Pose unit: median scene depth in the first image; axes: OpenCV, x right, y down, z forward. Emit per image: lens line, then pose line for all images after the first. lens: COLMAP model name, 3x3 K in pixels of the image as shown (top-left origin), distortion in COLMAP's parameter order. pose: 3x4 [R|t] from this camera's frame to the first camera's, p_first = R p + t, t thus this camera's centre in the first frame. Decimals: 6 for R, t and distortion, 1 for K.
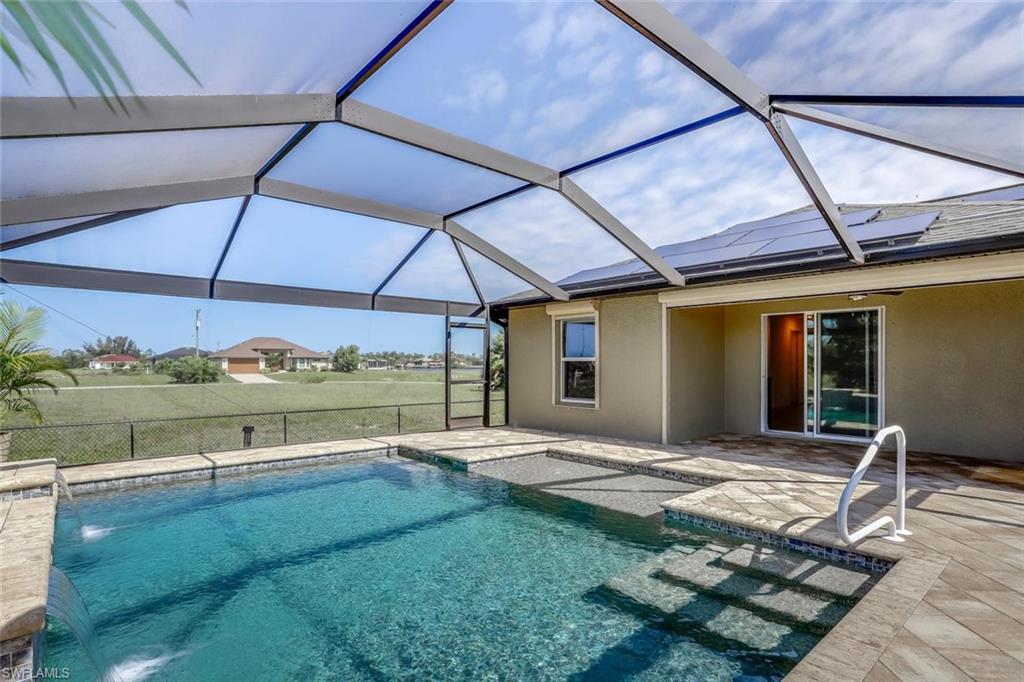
lens RADIAL K [[521.1, 0, 509.5], [0, 521.1, 348.5], [0, 0, 1]] dist [-0.059248, 0.033212]
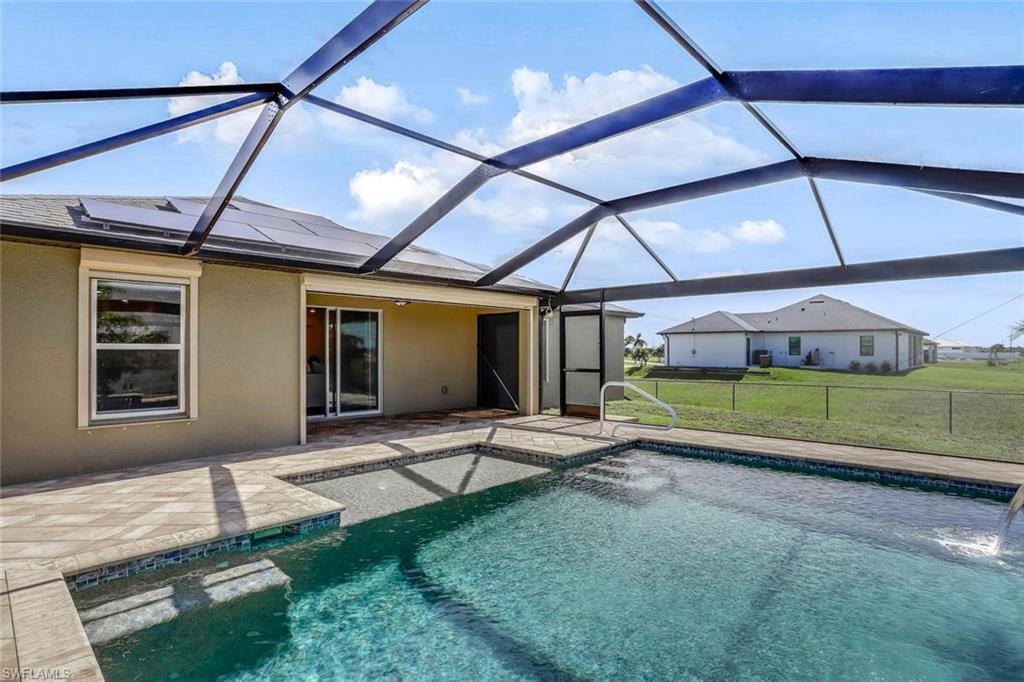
lens RADIAL K [[521.1, 0, 509.5], [0, 521.1, 348.5], [0, 0, 1]] dist [-0.059248, 0.033212]
pose [[-0.104671, 0.006185, 0.994488, -0.642801], [-0.027346, 0.999585, -0.009094, 0.020412], [-0.994131, -0.028147, -0.104458, 0.782157]]
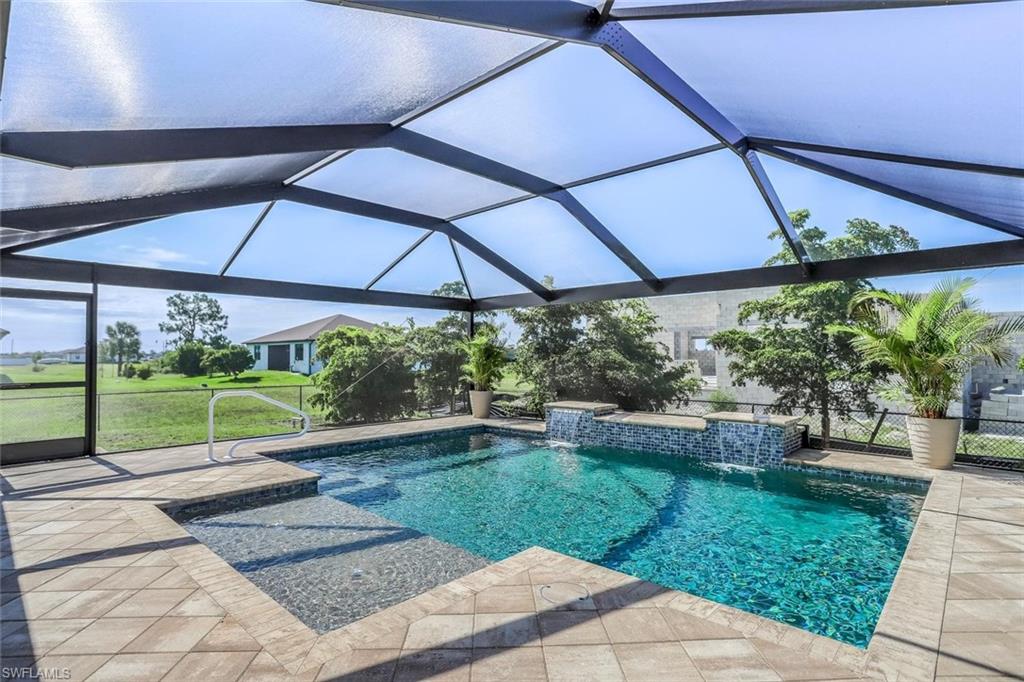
lens RADIAL K [[521.1, 0, 509.5], [0, 521.1, 348.5], [0, 0, 1]] dist [-0.059248, 0.033212]
pose [[-0.993308, 0.007107, -0.115278, 0.002153], [0.011787, 0.999132, -0.039966, 0.039596], [0.114894, -0.041057, -0.992529, 1.335415]]
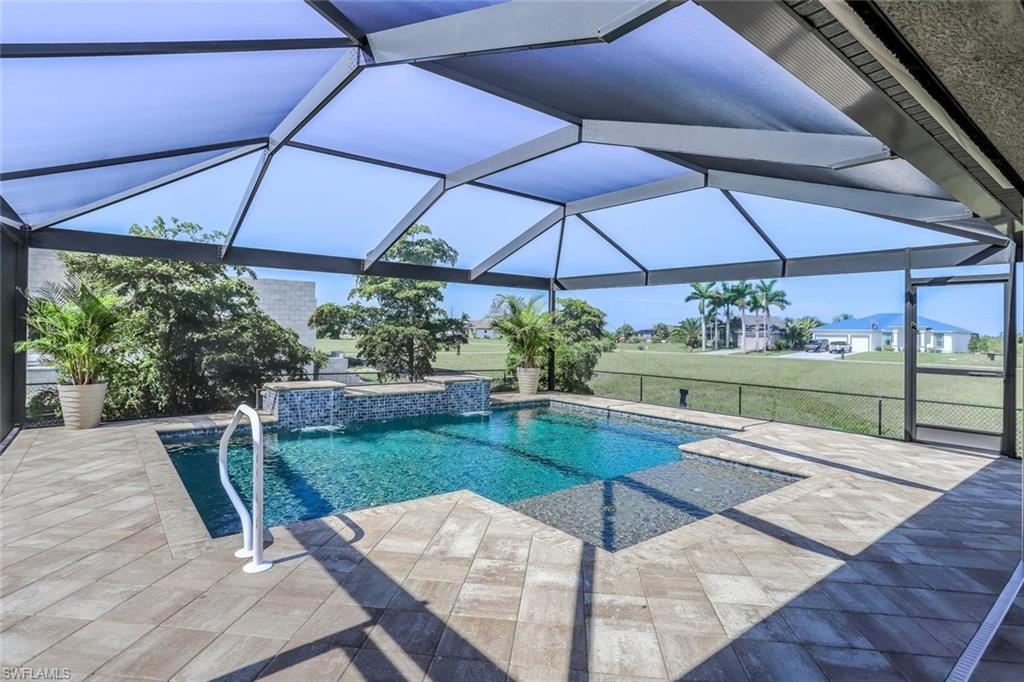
lens RADIAL K [[521.1, 0, 509.5], [0, 521.1, 348.5], [0, 0, 1]] dist [-0.059248, 0.033212]
pose [[-0.032740, 0.033435, -0.998904, 0.708531], [0.005720, 0.999430, 0.033265, 0.017105], [0.999448, -0.004625, -0.032913, 0.667257]]
